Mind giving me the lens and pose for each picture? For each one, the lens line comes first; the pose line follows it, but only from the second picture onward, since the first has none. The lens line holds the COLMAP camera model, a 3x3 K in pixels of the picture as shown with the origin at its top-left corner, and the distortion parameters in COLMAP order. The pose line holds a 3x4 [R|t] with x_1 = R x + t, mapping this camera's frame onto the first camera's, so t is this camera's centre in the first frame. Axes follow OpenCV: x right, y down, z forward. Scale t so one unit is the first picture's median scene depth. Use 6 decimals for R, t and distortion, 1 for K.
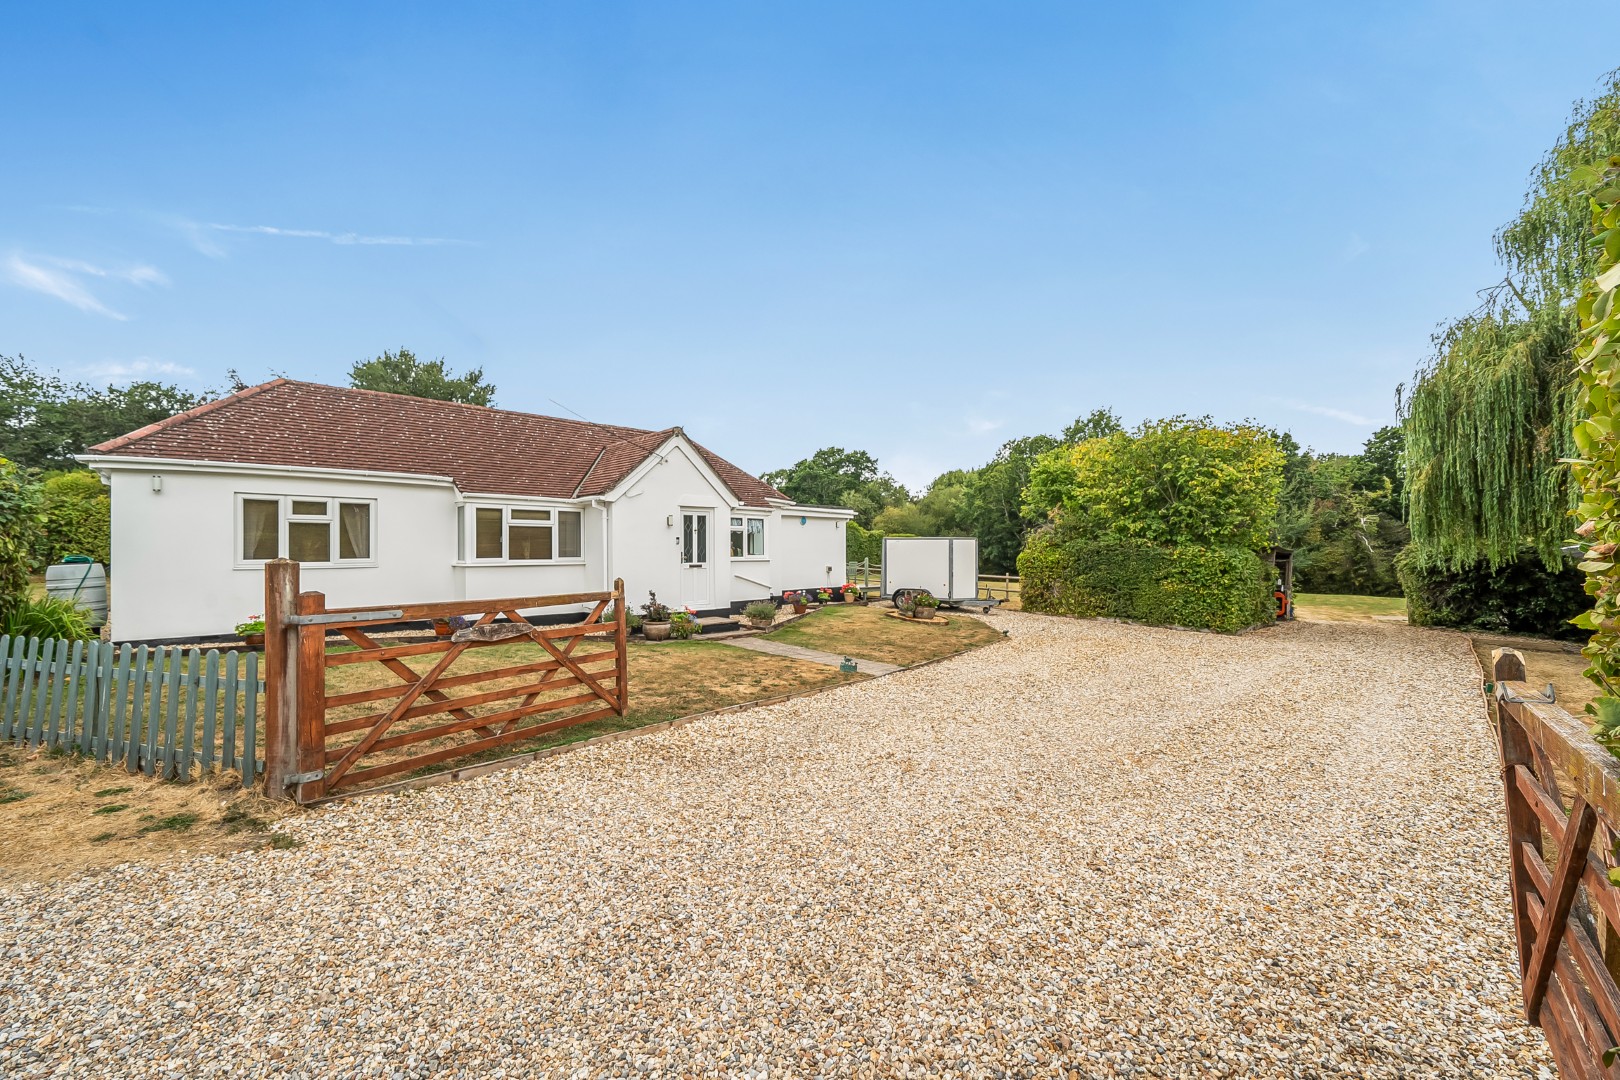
lens RADIAL K [[629.5, 0, 778.9], [0, 629.5, 547.7], [0, 0, 1]] dist [0.000200, 0.000028]
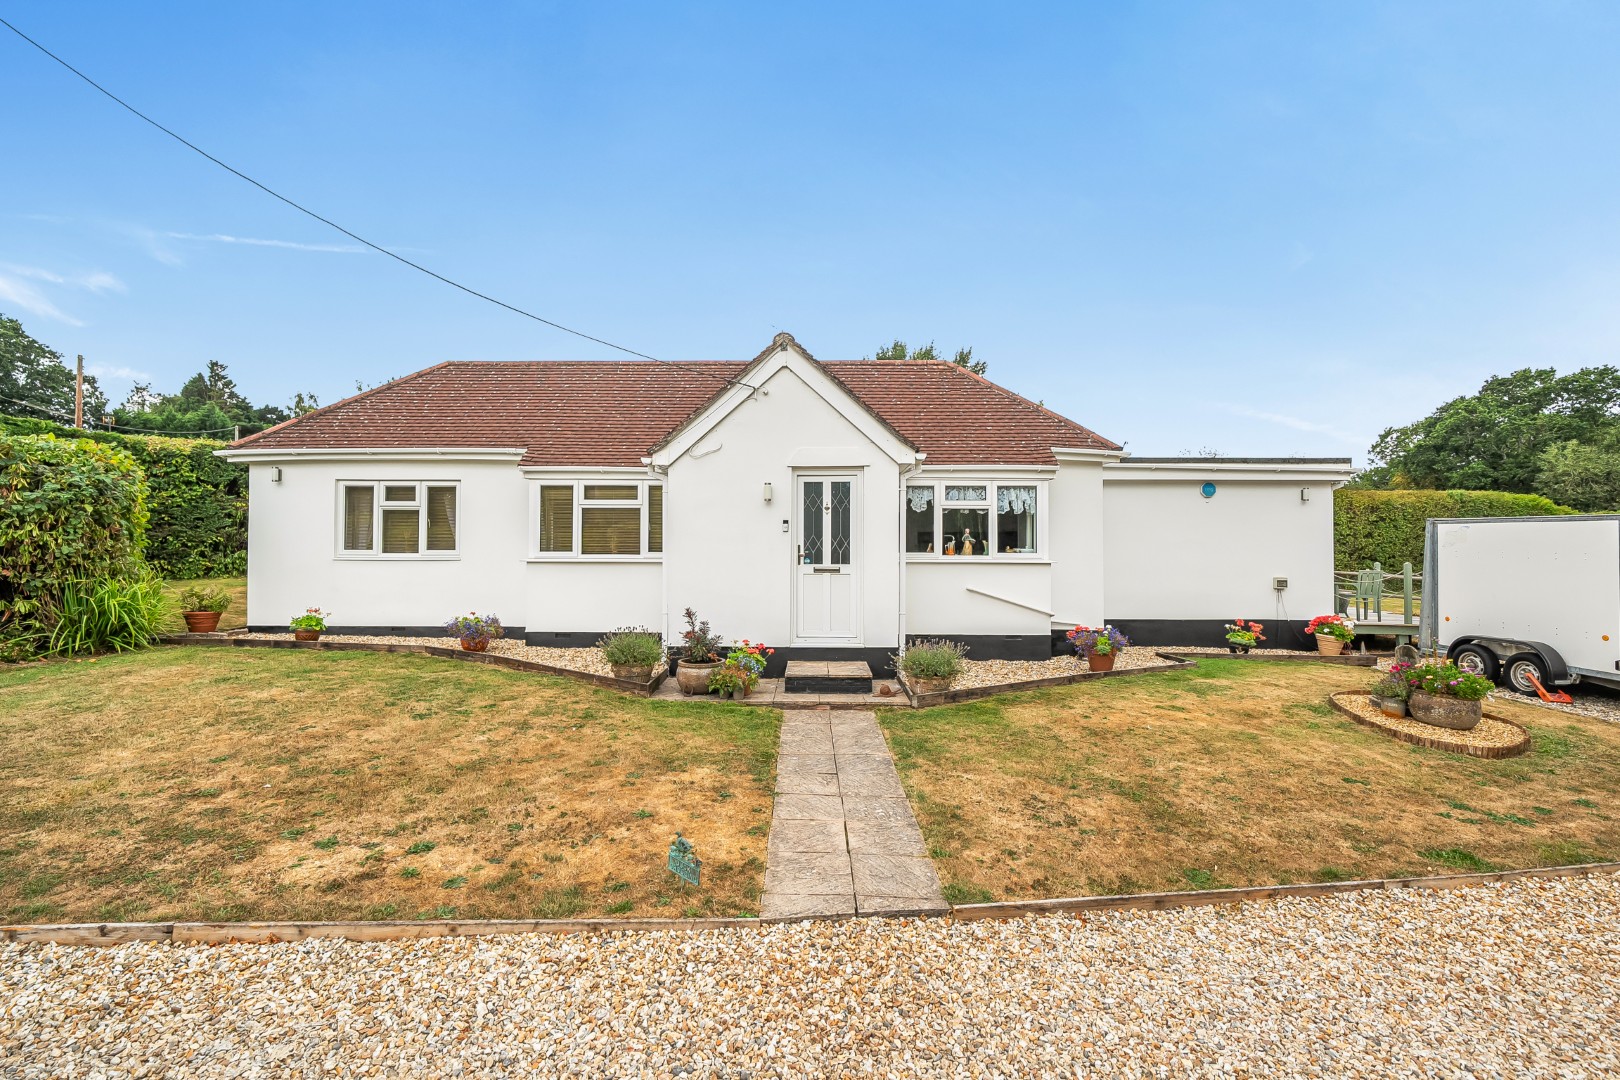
lens RADIAL K [[714.2, 0, 803.1], [0, 714.2, 529.1], [0, 0, 1]] dist [0.007391, -0.000018]
pose [[0.737188, -0.010339, -0.675609, 0.304202], [-0.003215, 0.999818, -0.018809, 0.004207], [0.675681, 0.016037, 0.737020, 0.520085]]
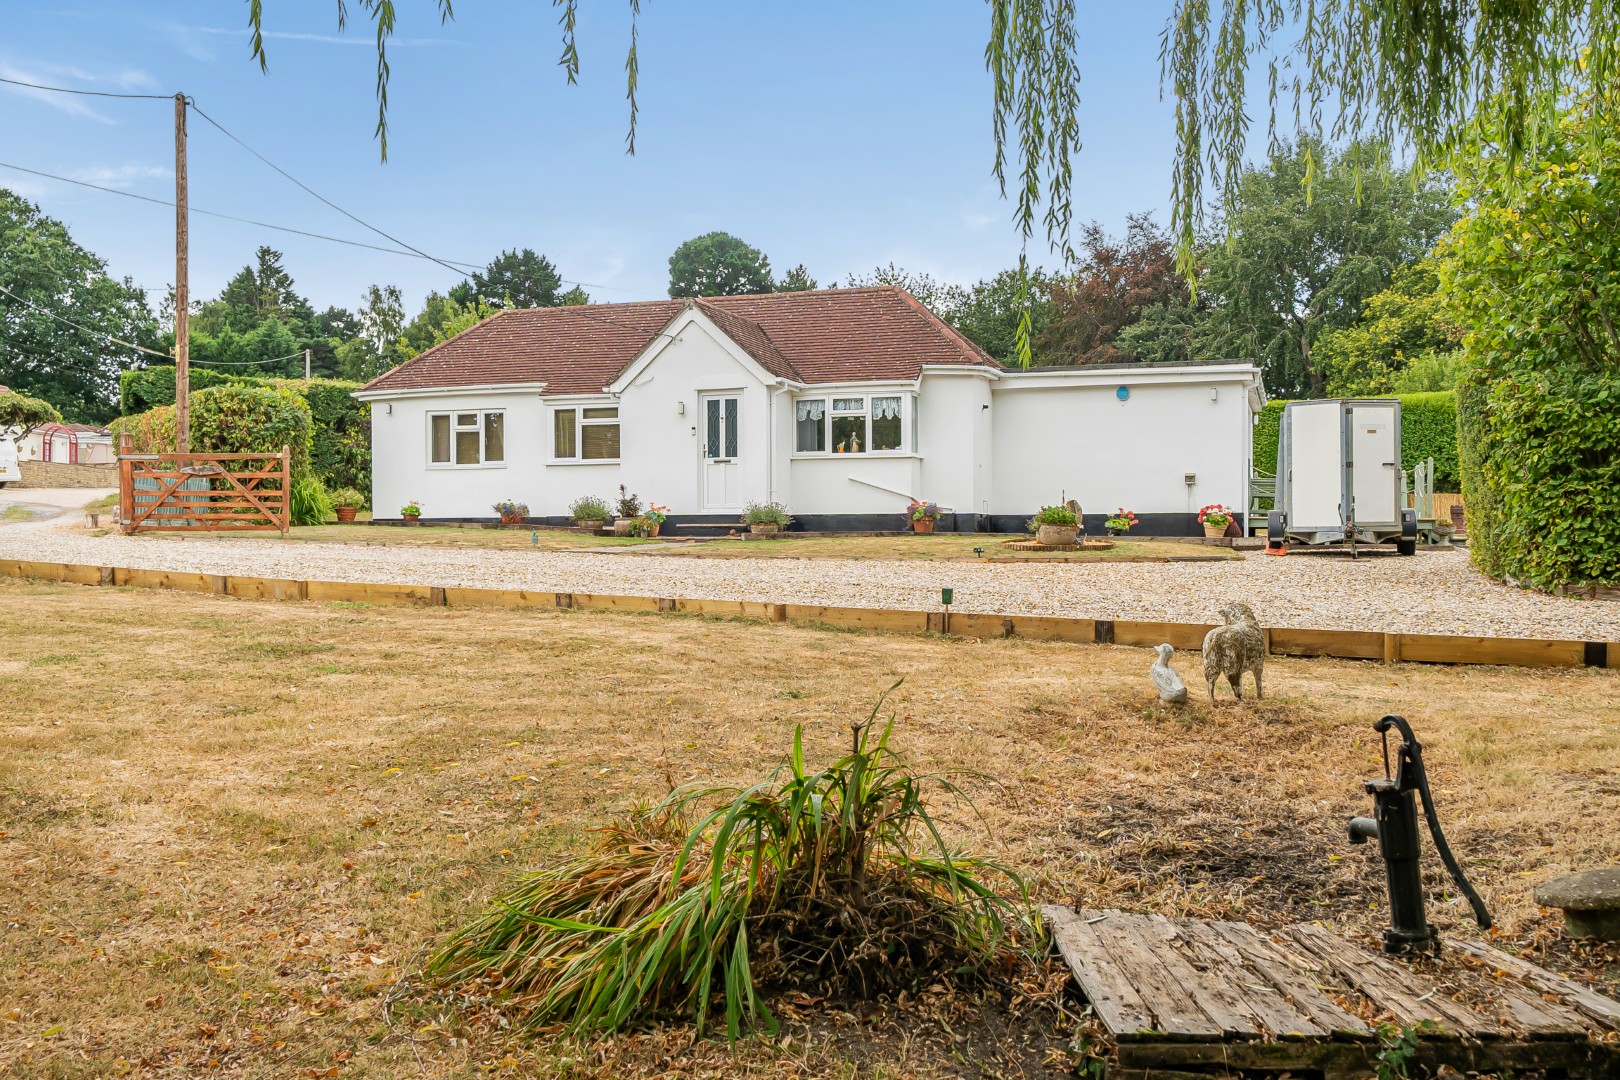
lens RADIAL K [[1410.2, 0, 810.0], [0, 1410.2, 540.0], [0, 0, 1]] dist [0.004153, -0.000237]
pose [[0.491714, 0.006091, -0.870736, 1.595182], [0.005884, 0.999929, 0.010317, 0.118441], [0.870737, -0.010197, 0.491643, 0.193648]]
